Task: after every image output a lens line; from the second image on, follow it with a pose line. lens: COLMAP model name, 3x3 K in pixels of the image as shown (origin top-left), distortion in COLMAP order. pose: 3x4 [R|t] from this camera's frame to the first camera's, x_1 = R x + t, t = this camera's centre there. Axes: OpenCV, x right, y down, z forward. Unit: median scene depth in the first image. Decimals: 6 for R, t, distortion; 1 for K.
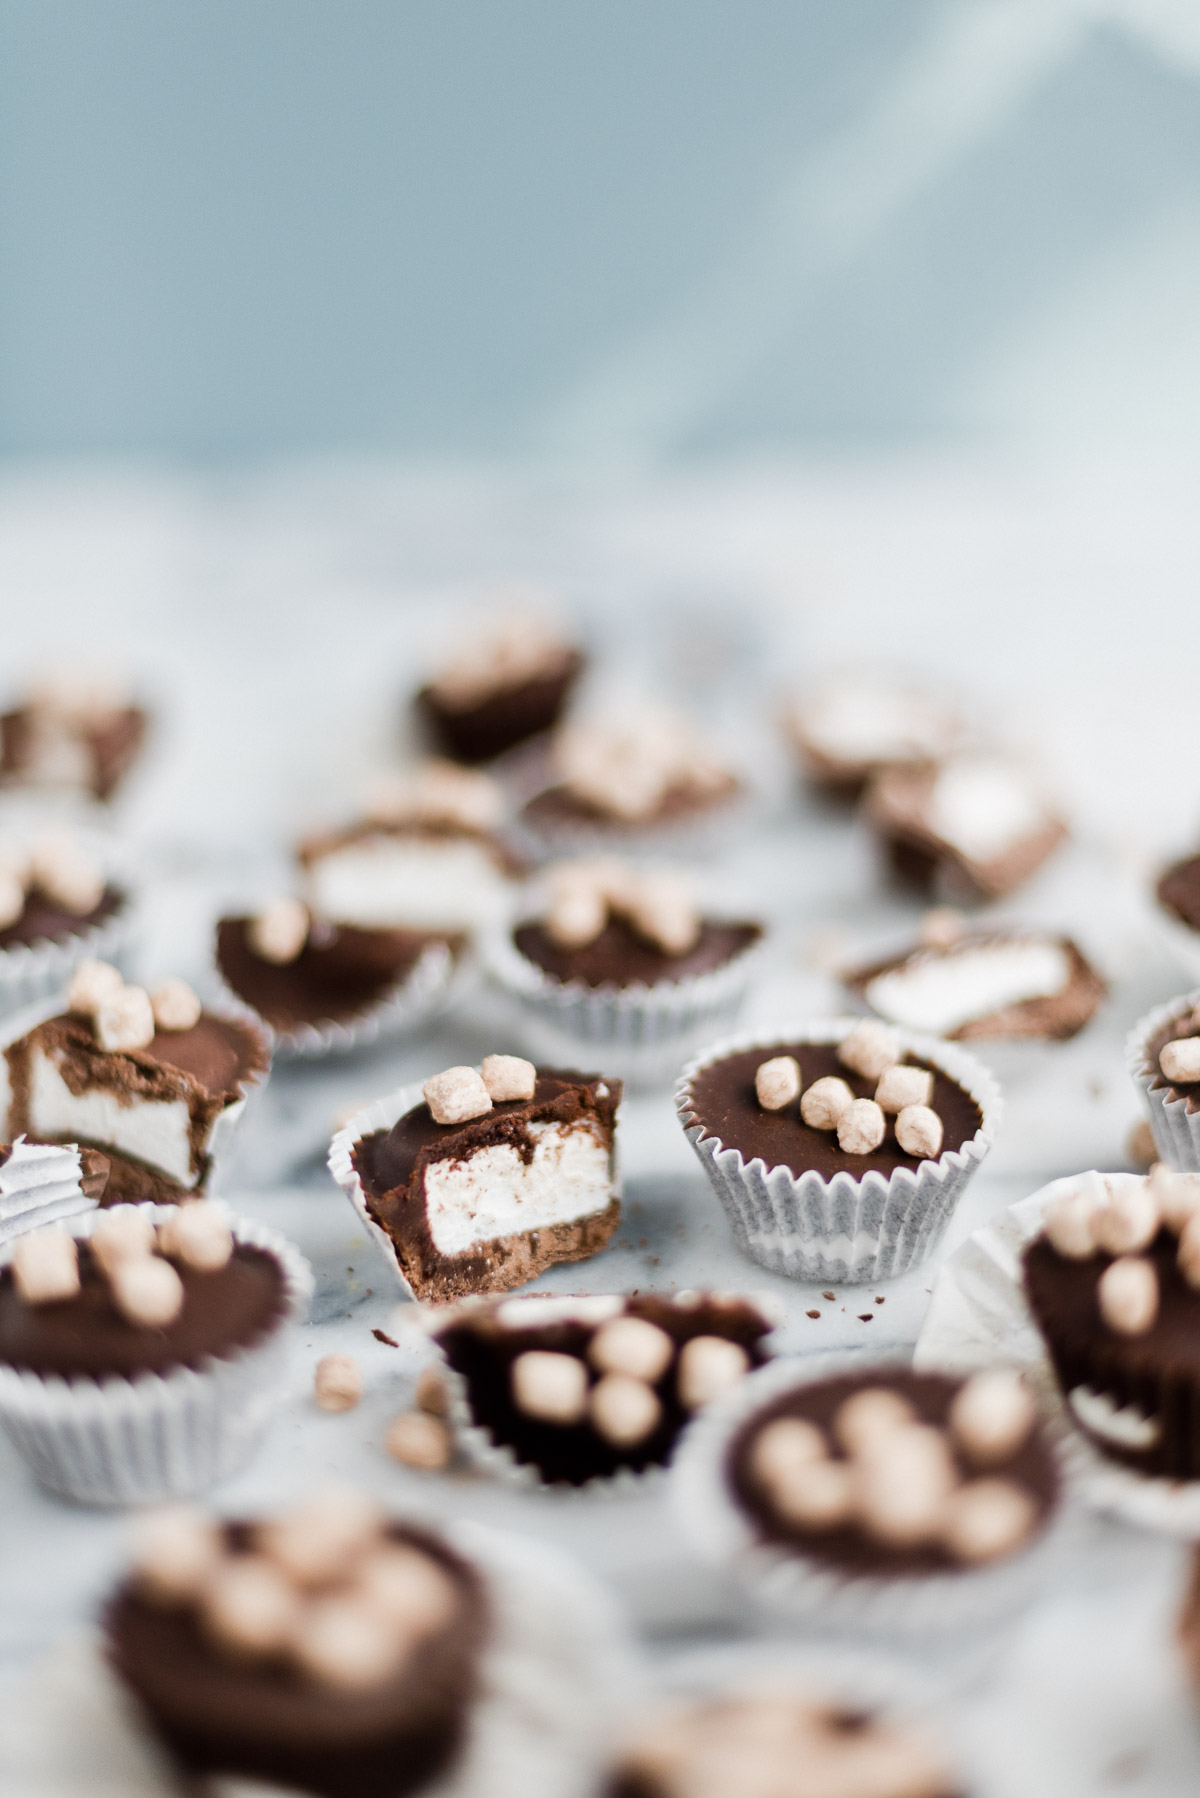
lens RADIAL K [[2815.2, 0, 600.0], [0, 2815.2, 899.0], [0, 0, 1]] dist [-0.029762, -0.044579]
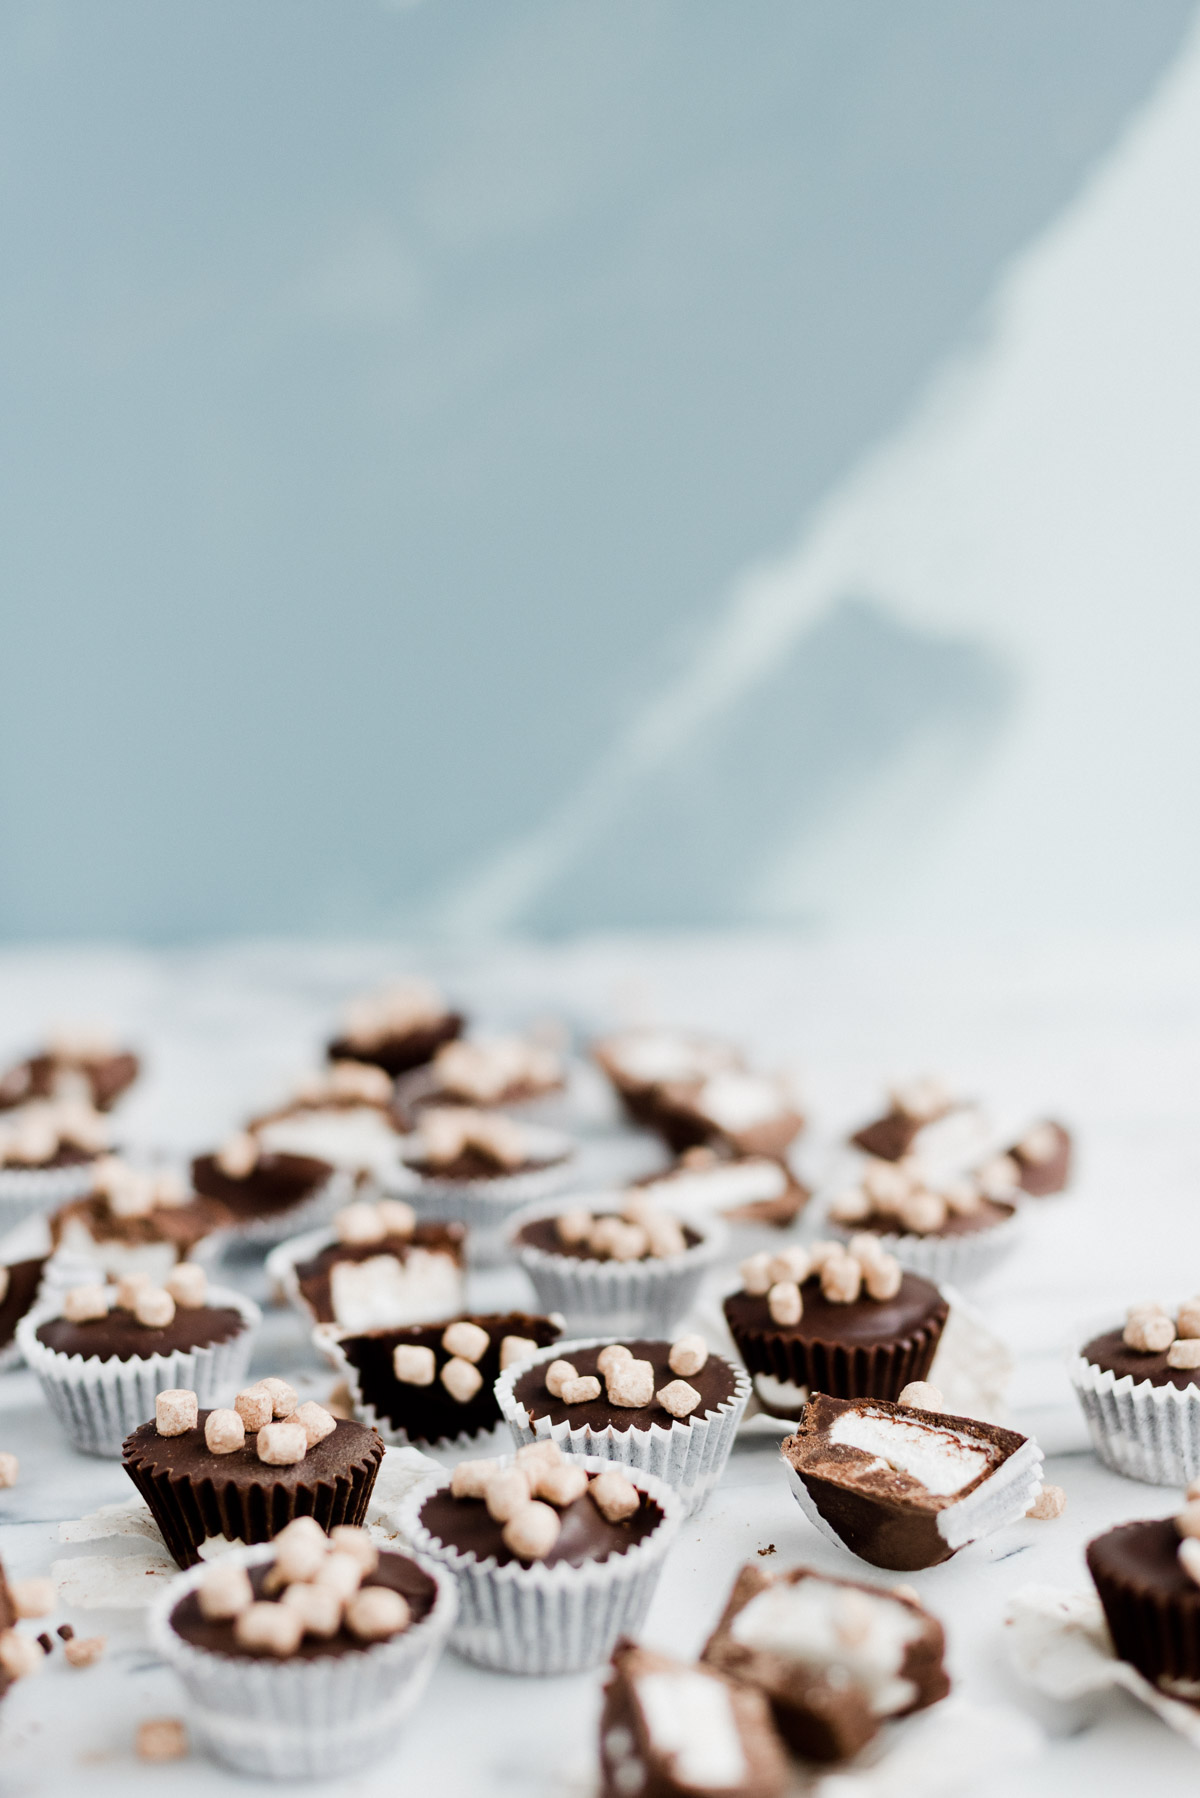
lens RADIAL K [[2721.8, 0, 600.0], [0, 2721.8, 899.0], [0, 0, 1]] dist [-0.029879, -0.021780]
pose [[0.999513, -0.003191, 0.031028, 0.033336], [0.009930, 0.975554, -0.219537, 0.215551], [-0.029569, 0.219739, 0.975111, -0.443430]]
